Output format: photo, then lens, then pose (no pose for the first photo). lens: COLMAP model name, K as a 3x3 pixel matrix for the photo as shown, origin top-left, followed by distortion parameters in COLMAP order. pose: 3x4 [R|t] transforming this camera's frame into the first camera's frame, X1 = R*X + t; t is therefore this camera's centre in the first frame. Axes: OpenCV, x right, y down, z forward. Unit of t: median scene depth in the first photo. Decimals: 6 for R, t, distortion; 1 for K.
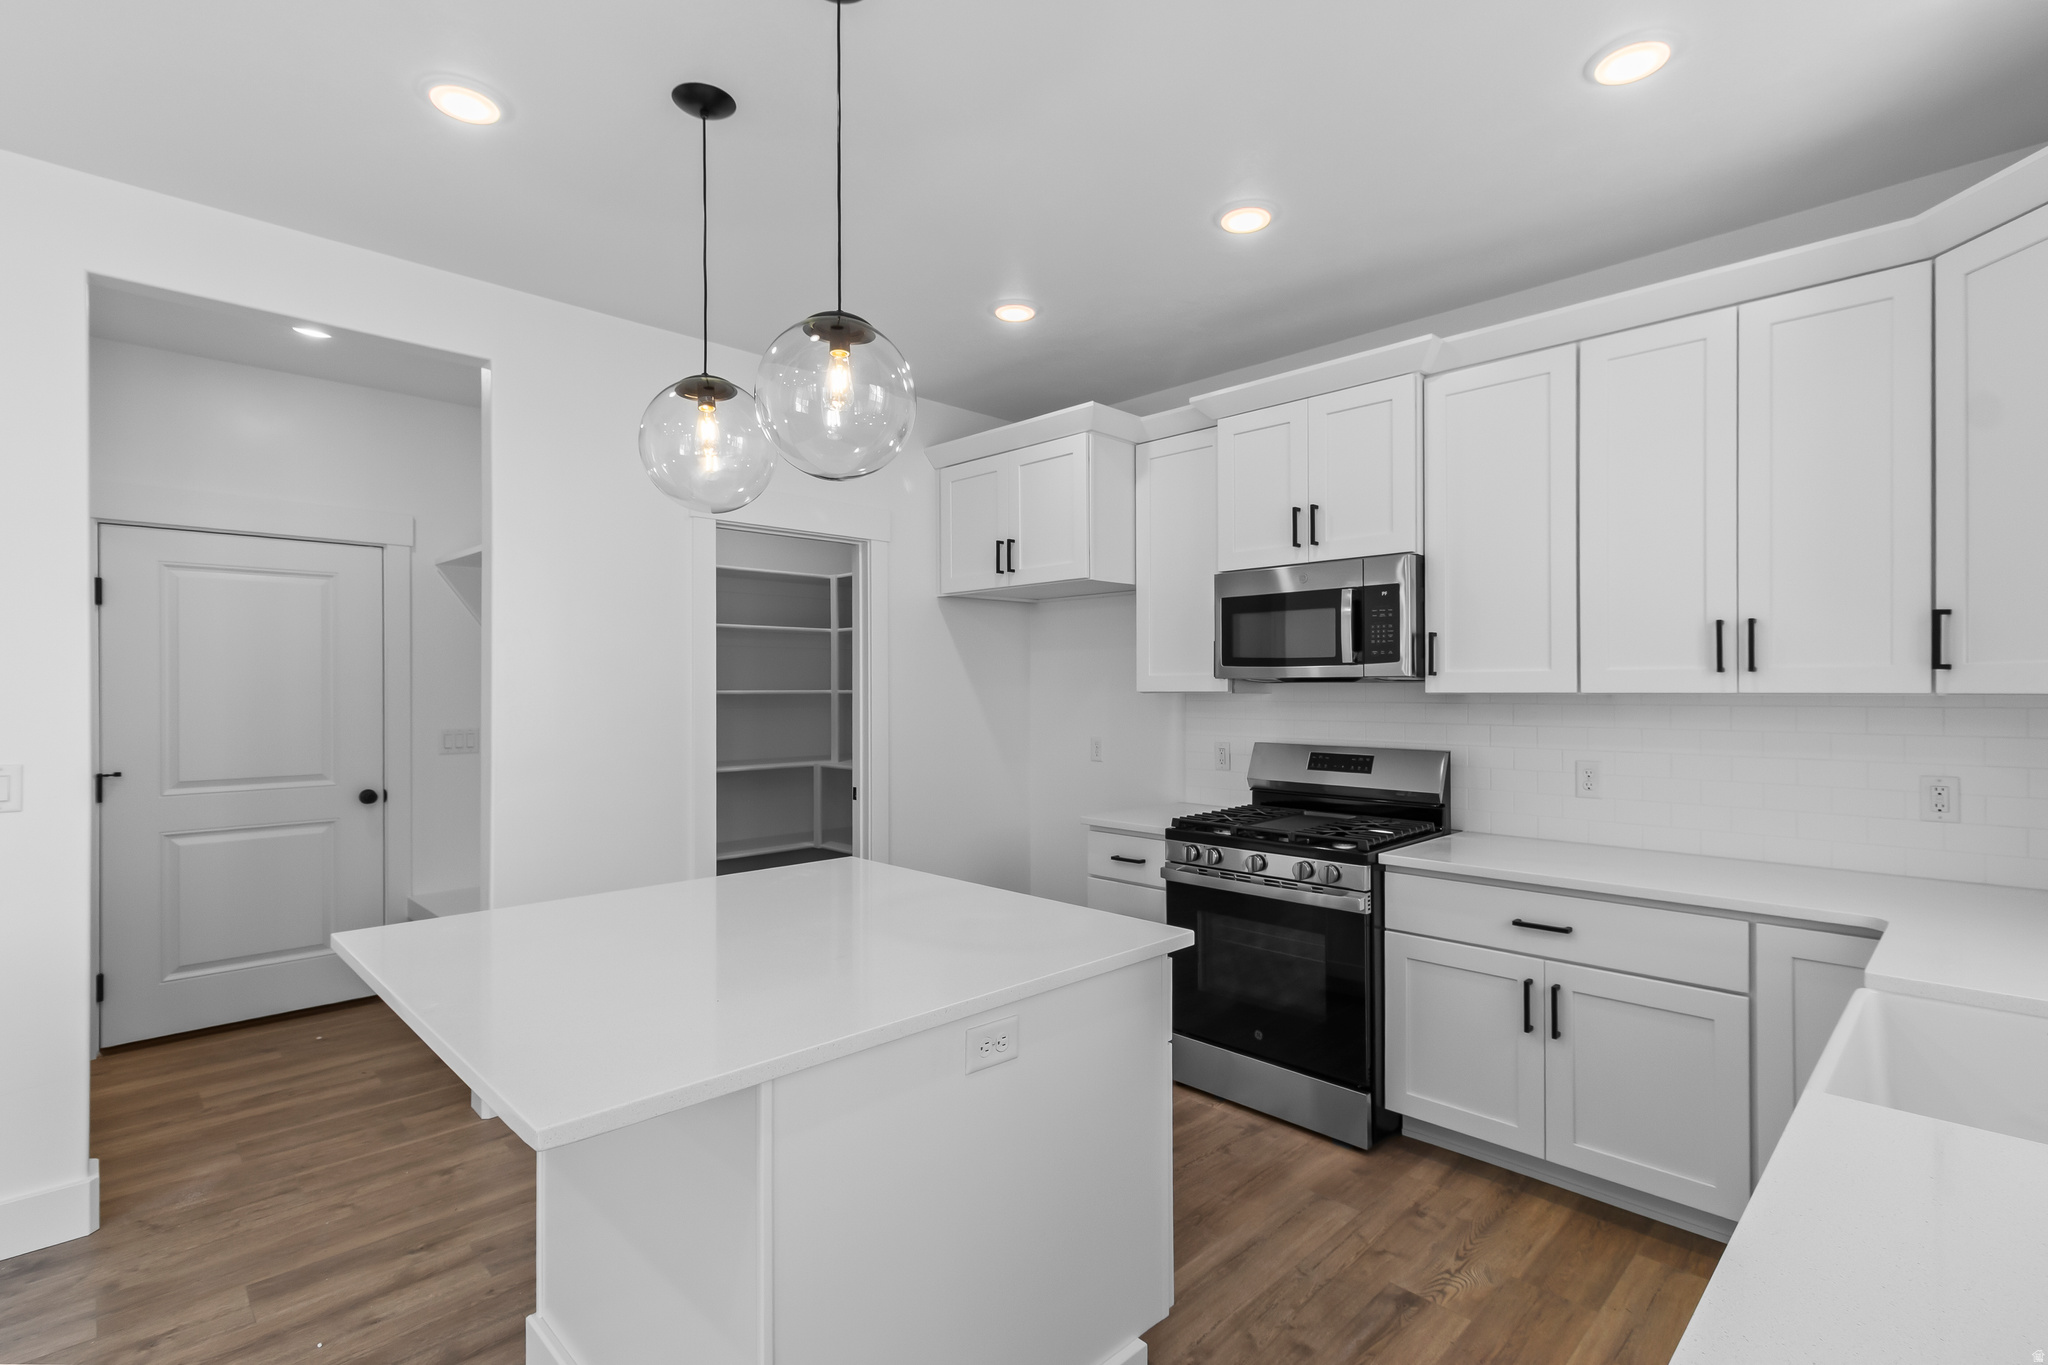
lens RADIAL K [[957.8, 0, 1026.1], [0, 957.8, 696.6], [0, 0, 1]] dist [0.004290, 0.000520]
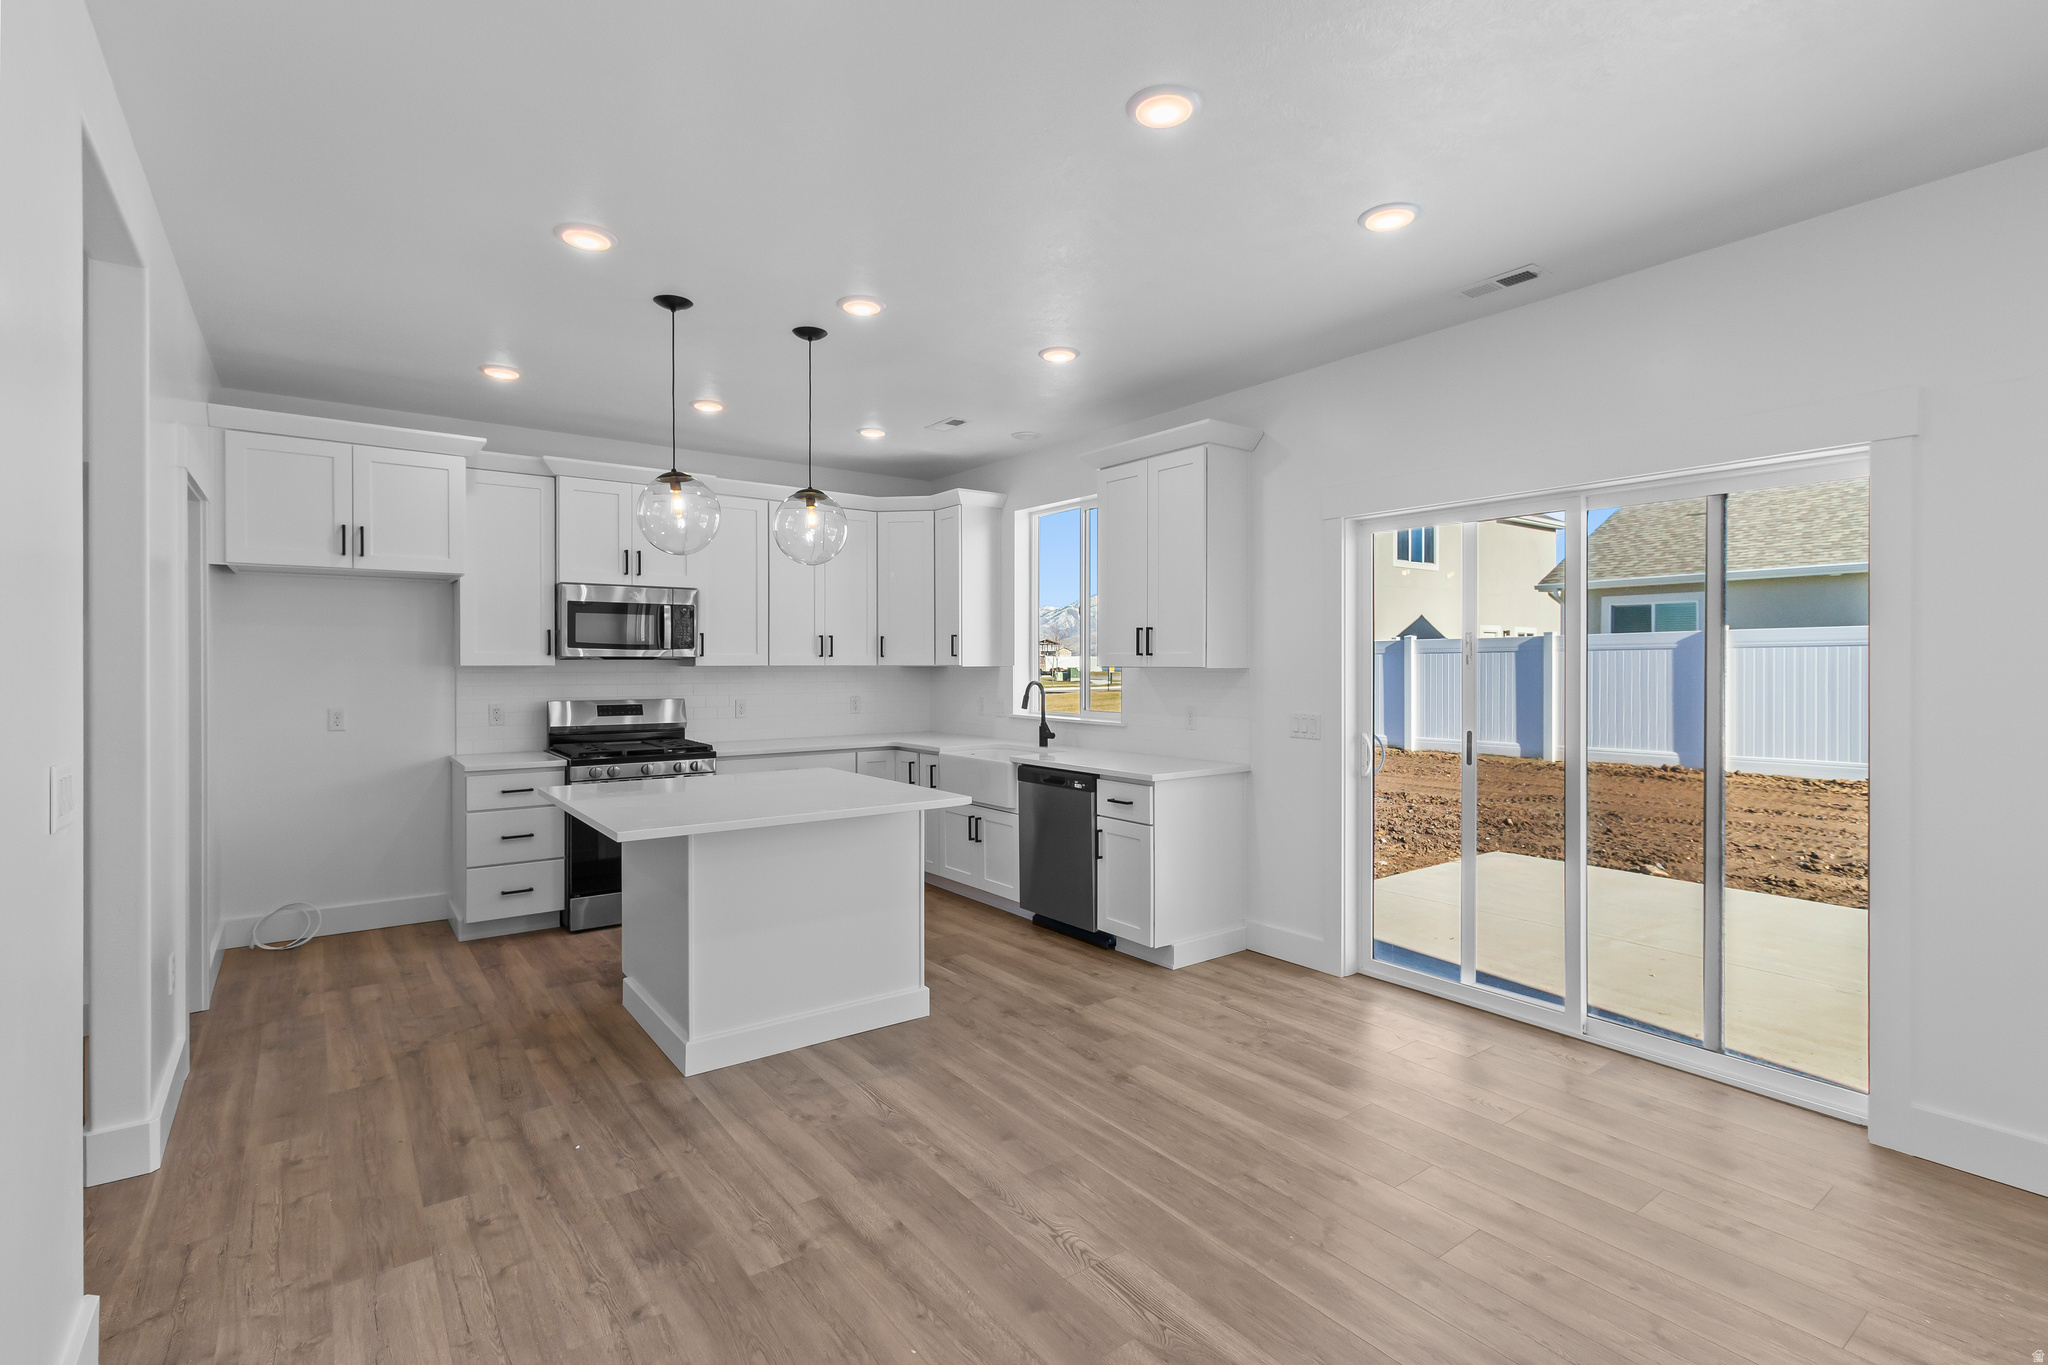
lens RADIAL K [[957.8, 0, 1032.8], [0, 957.8, 670.5], [0, 0, 1]] dist [0.004290, 0.000520]
pose [[0.133632, -0.002143, 0.991029, -1.376325], [0.010757, 0.999942, 0.000712, 0.011155], [-0.990973, 0.010566, 0.133648, 0.130203]]
